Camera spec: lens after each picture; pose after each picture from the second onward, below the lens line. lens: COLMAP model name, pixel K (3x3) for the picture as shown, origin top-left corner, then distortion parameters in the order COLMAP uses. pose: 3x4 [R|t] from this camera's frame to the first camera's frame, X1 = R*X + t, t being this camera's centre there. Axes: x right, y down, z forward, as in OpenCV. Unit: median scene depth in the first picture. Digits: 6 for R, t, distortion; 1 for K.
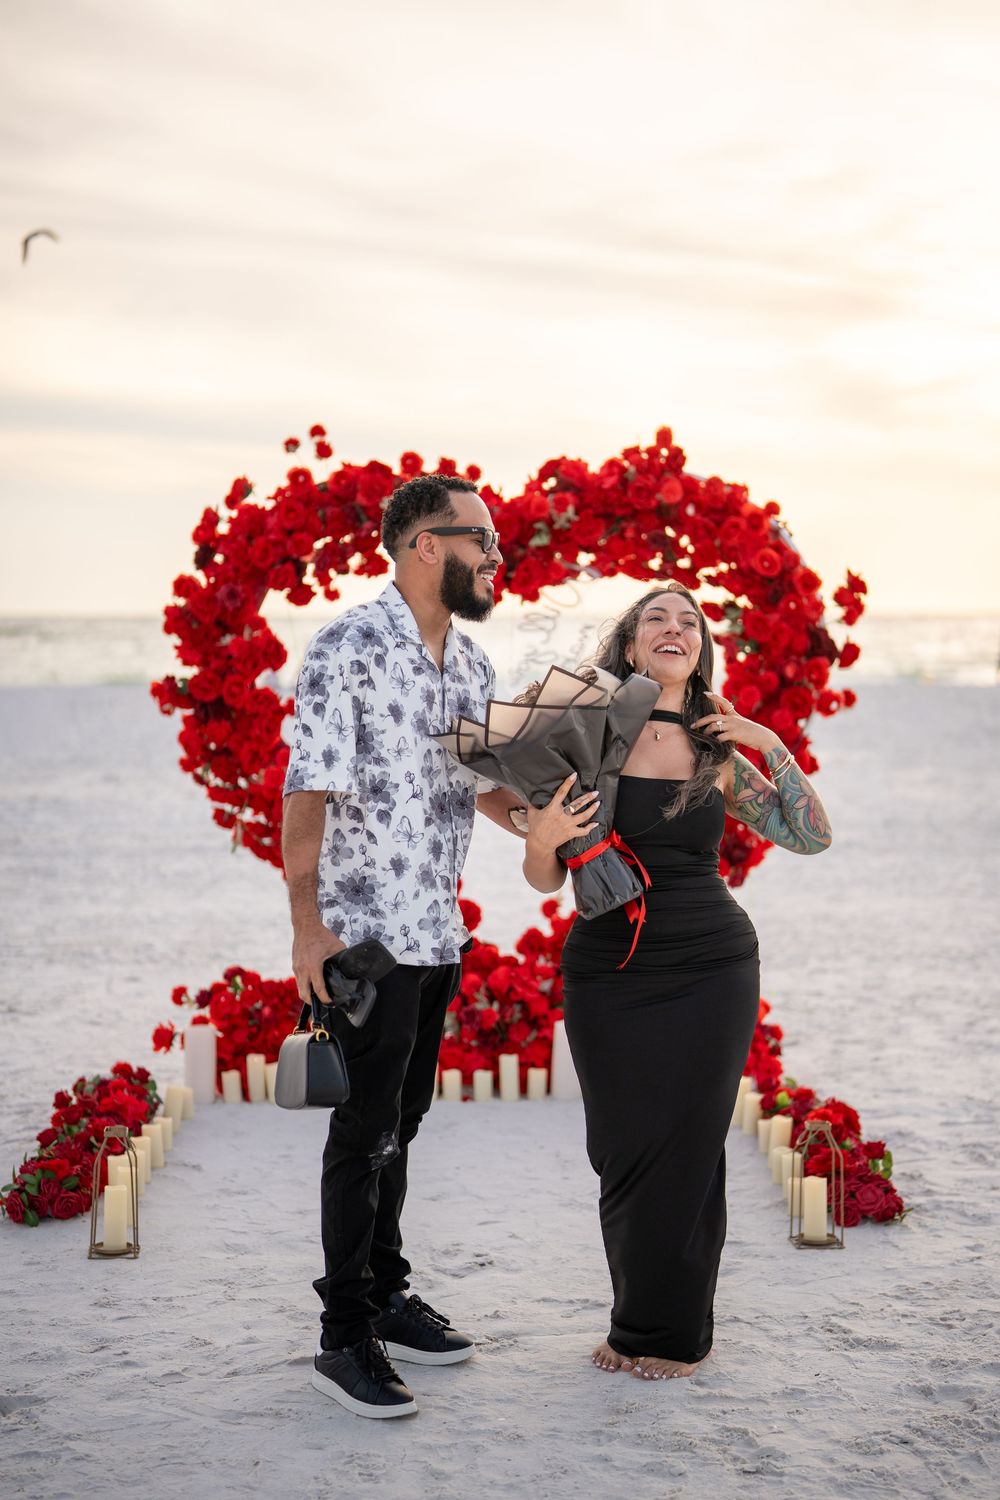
lens RADIAL K [[2151.4, 0, 531.1], [0, 2151.4, 774.6], [0, 0, 1]] dist [-0.089610, 0.592924]
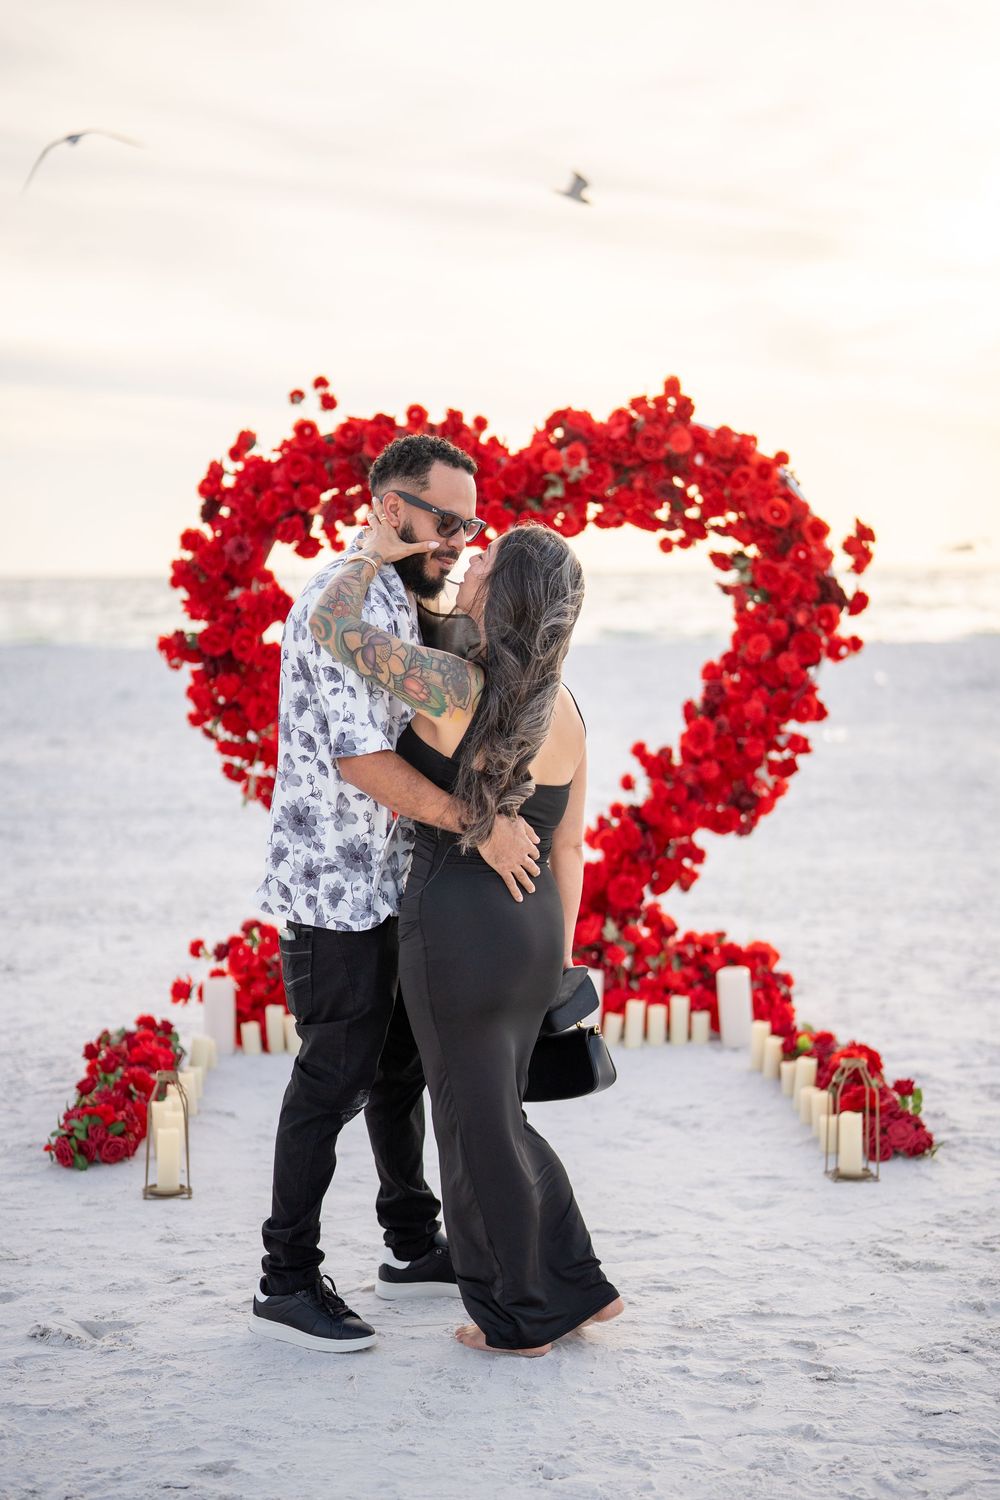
lens RADIAL K [[2239.2, 0, 483.5], [0, 2239.2, 827.9], [0, 0, 1]] dist [-0.032448, 0.121639]
pose [[0.999812, -0.009309, 0.017011, -0.045727], [0.008638, 0.999197, 0.039131, 0.006431], [-0.017362, -0.038977, 0.999089, -0.044910]]
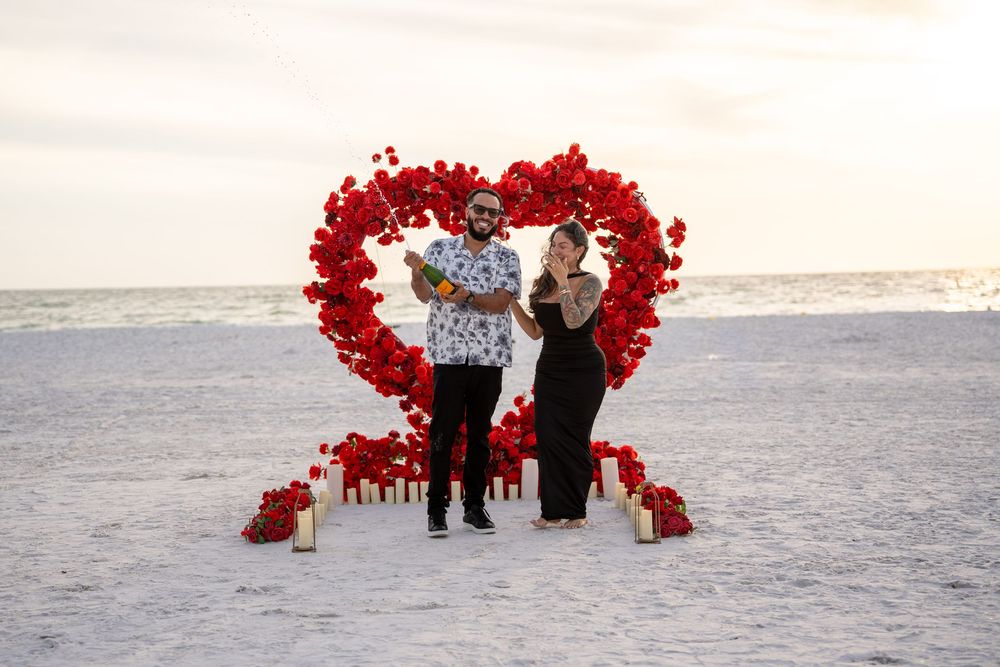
lens RADIAL K [[1664.1, 0, 483.3], [0, 1664.1, 354.1], [0, 0, 1]] dist [0.231078, 0.167792]
pose [[0.999412, -0.019326, -0.028331, 0.019701], [0.018336, 0.999227, -0.034786, 0.070965], [0.028982, 0.034246, 0.998993, -0.454635]]
